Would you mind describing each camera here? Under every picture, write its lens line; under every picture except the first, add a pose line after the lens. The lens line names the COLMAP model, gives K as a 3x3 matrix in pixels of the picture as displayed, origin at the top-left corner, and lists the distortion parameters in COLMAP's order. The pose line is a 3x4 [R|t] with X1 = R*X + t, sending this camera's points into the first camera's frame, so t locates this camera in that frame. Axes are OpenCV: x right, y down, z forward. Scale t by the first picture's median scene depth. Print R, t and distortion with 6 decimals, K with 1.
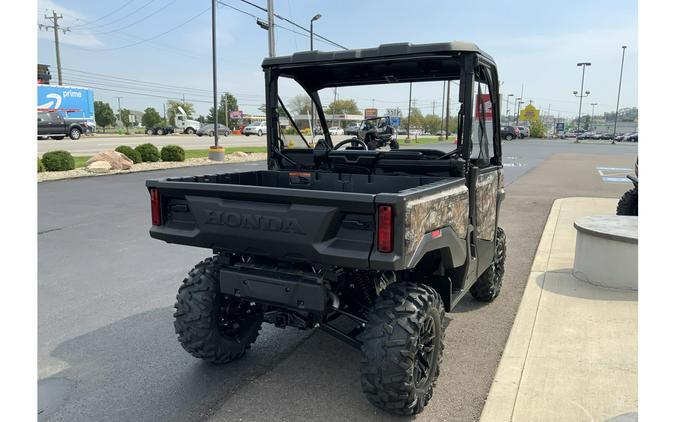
lens RADIAL K [[488.8, 0, 353.2], [0, 488.8, 233.7], [0, 0, 1]] dist [0.023126, -0.037453]
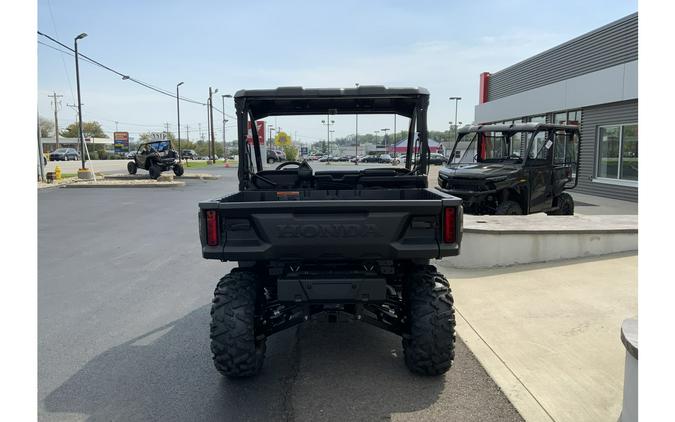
lens RADIAL K [[488.8, 0, 337.6], [0, 488.8, 212.2], [0, 0, 1]] dist [0.023126, -0.037453]
pose [[0.885698, -0.062445, 0.460044, -0.542830], [0.103648, 0.992499, -0.064828, 0.006593], [-0.452545, 0.105100, 0.885526, -0.037655]]
